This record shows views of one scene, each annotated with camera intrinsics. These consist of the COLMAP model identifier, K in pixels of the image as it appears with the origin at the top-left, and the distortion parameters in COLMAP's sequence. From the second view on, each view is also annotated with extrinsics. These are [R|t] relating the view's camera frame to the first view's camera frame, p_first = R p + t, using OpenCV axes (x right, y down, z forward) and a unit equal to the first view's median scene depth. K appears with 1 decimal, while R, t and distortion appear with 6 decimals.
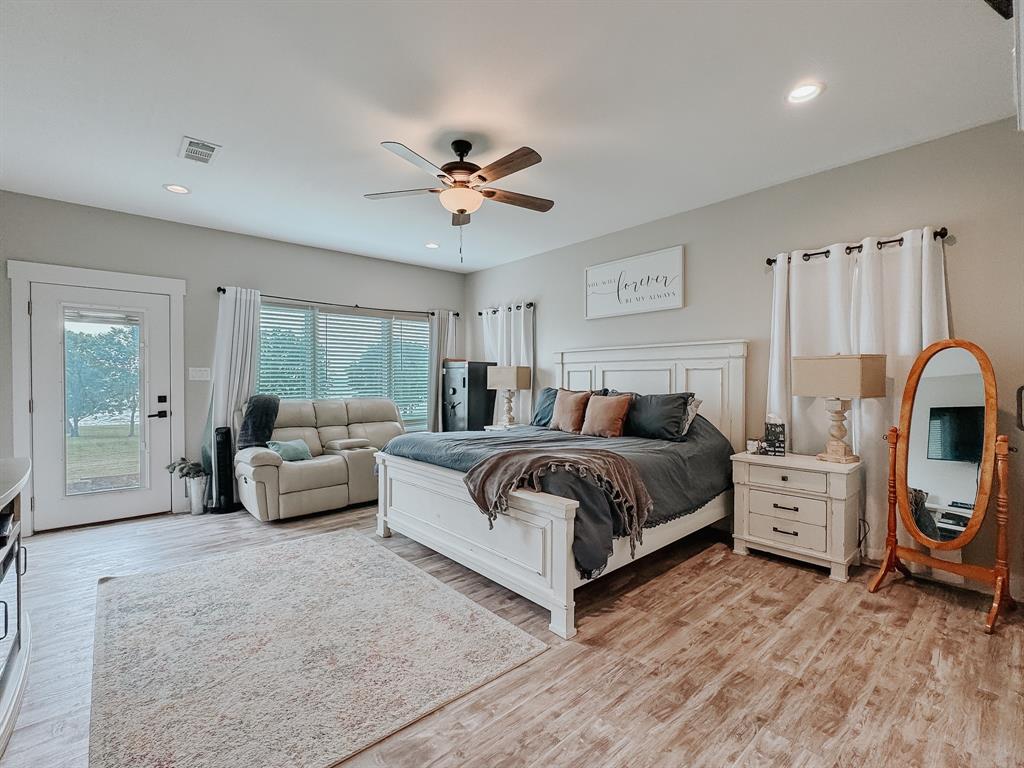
lens RADIAL K [[459.3, 0, 504.4], [0, 459.3, 382.5], [0, 0, 1]] dist [-0.005191, -0.001147]
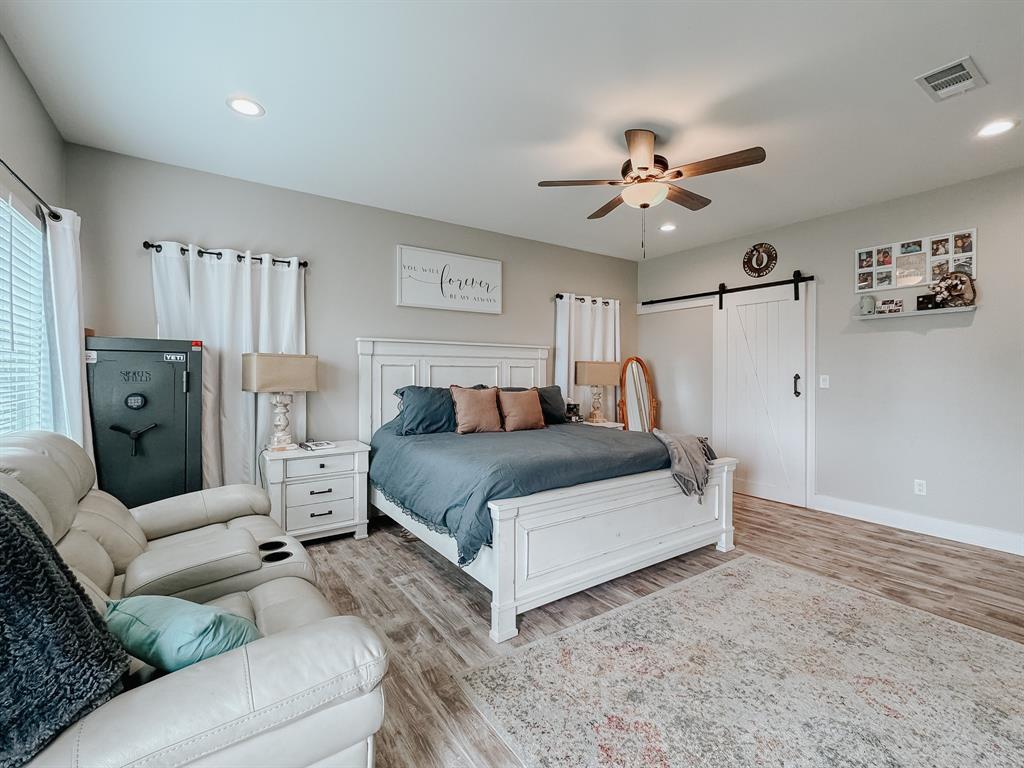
lens RADIAL K [[459.3, 0, 505.7], [0, 459.3, 380.8], [0, 0, 1]] dist [-0.005191, -0.001147]
pose [[0.120971, -0.016936, 0.992512, -0.954647], [0.002660, 0.999856, 0.016737, -0.015301], [-0.992652, 0.000615, 0.120999, 1.029751]]
